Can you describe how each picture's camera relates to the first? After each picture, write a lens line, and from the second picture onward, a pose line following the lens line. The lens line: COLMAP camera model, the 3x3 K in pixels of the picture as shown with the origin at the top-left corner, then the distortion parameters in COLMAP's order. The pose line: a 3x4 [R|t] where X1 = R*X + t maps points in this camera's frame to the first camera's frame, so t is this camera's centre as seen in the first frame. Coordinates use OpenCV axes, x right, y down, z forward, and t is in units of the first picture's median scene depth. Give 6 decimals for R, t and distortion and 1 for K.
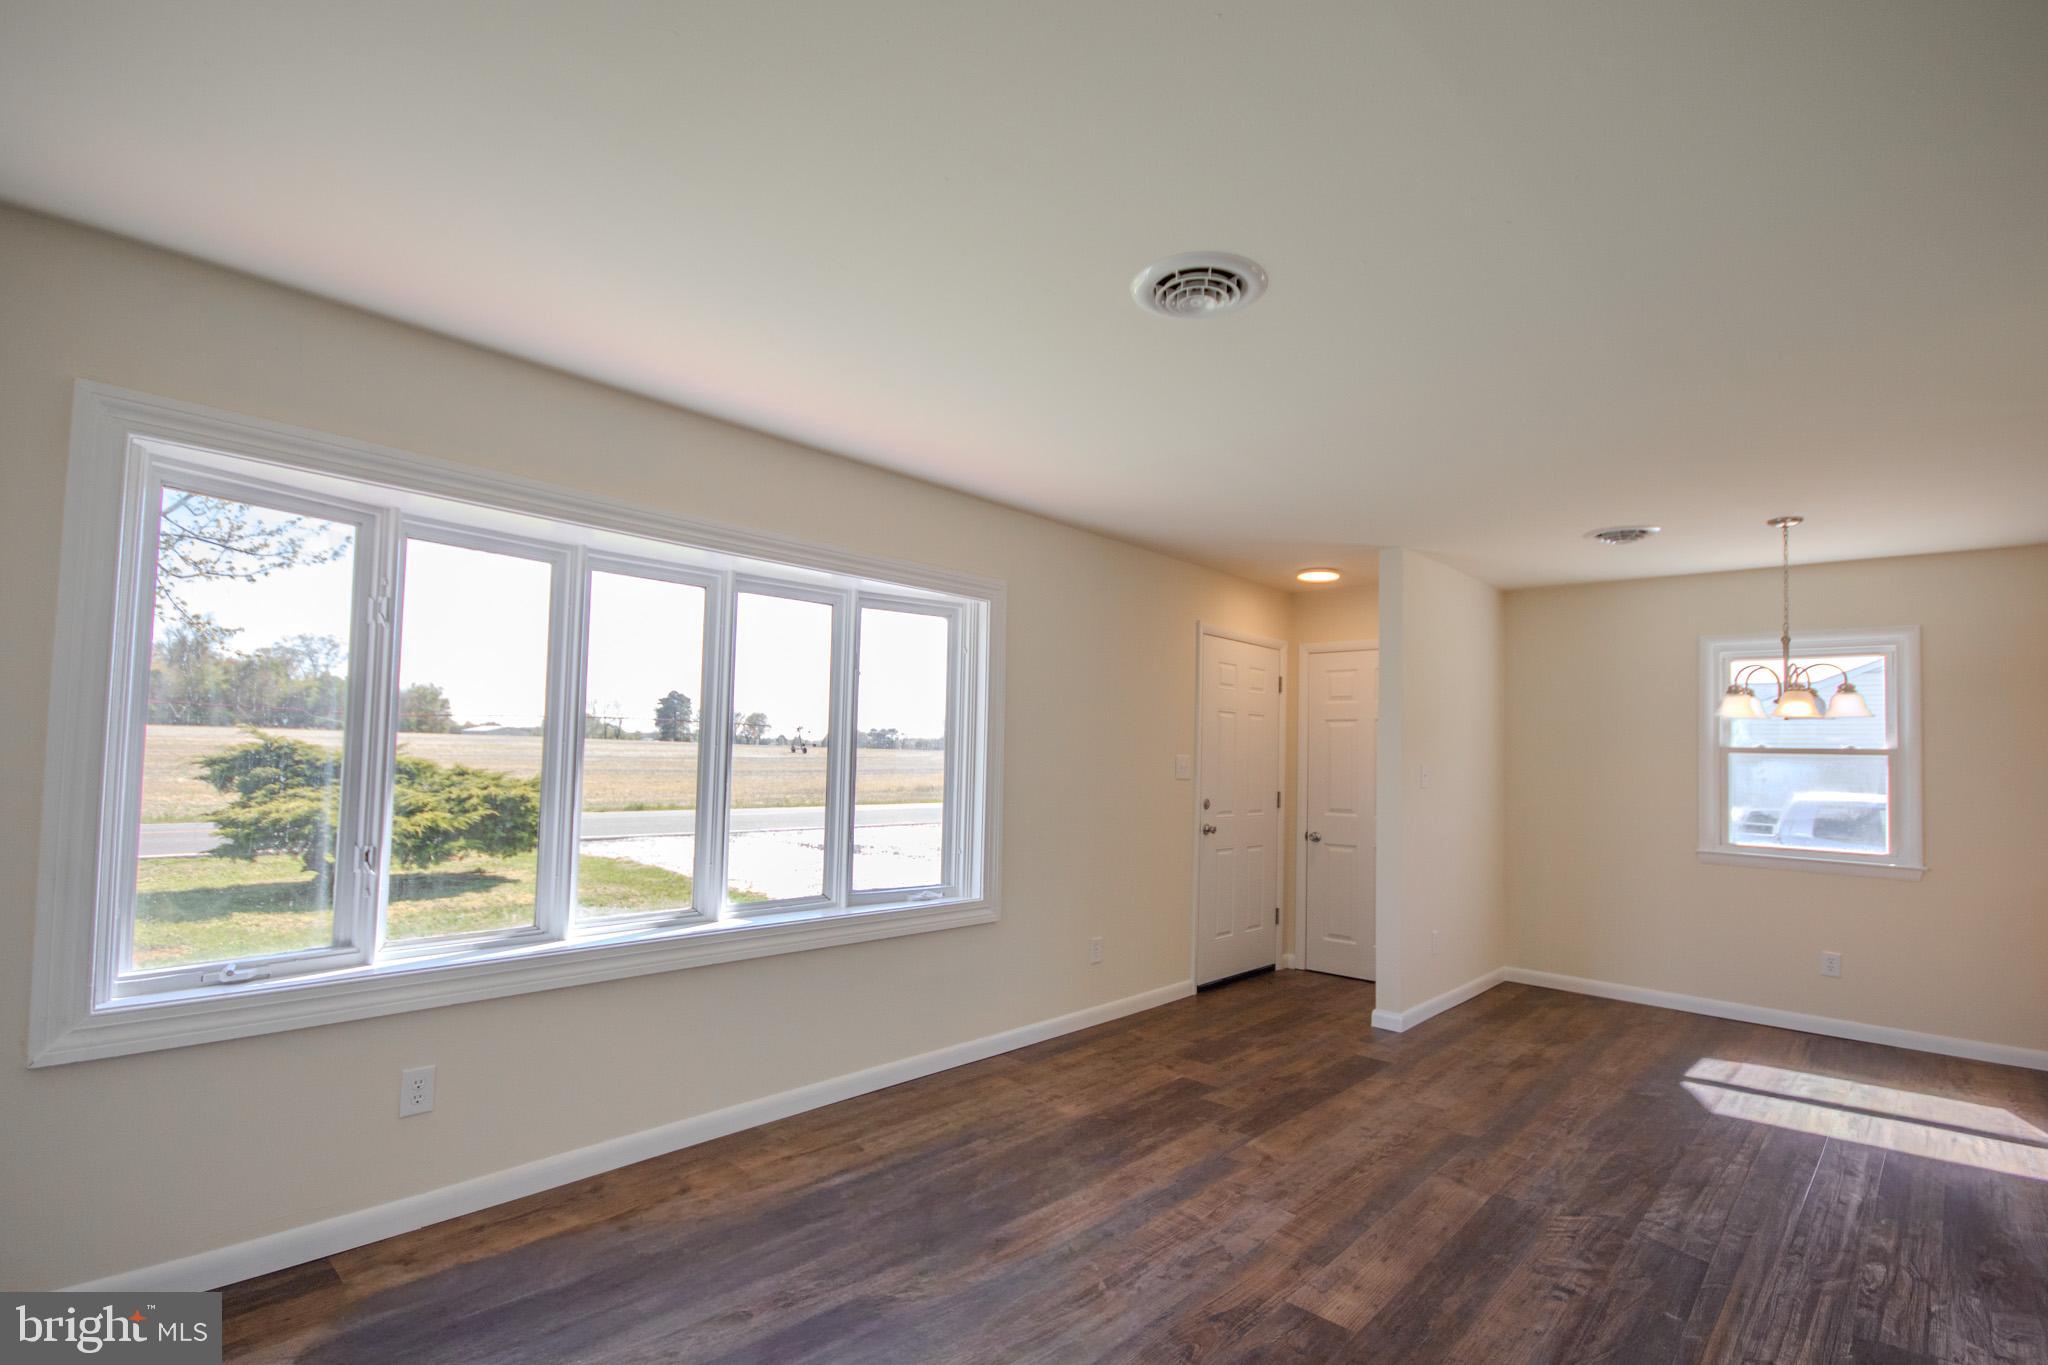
lens RADIAL K [[947.9, 0, 1022.6], [0, 947.9, 718.2], [0, 0, 1]] dist [-0.005040, -0.000836]
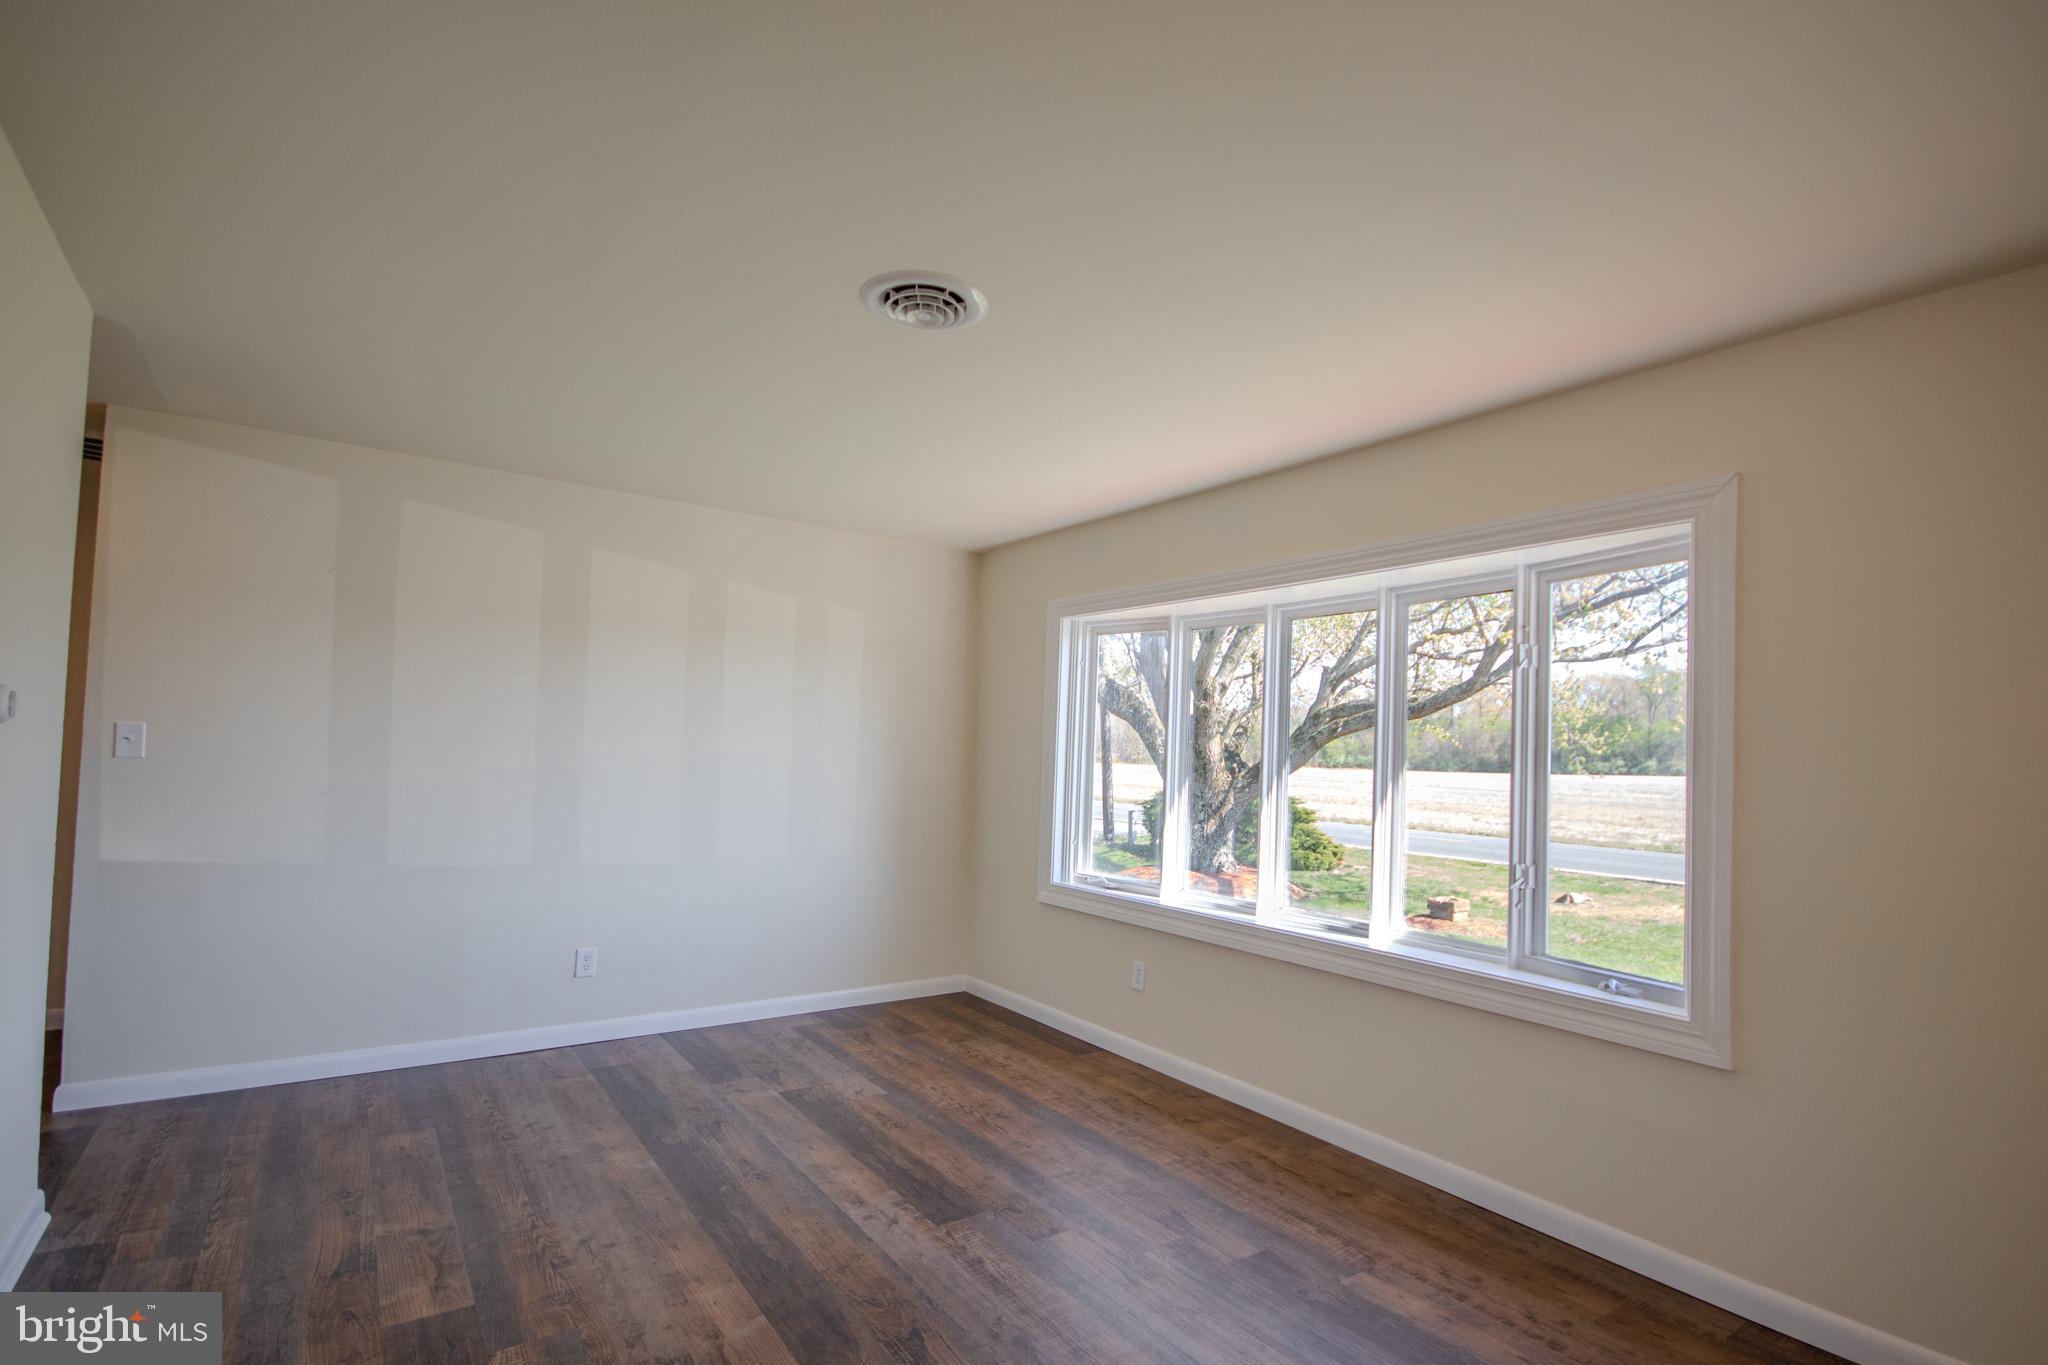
lens RADIAL K [[970.9, 0, 1027.9], [0, 970.9, 717.8], [0, 0, 1]] dist [0.004377, -0.000050]
pose [[-0.188783, -0.071404, -0.979419, 0.854211], [-0.013259, 0.997447, -0.070163, 0.064474], [0.981929, -0.000260, -0.189248, 0.930290]]
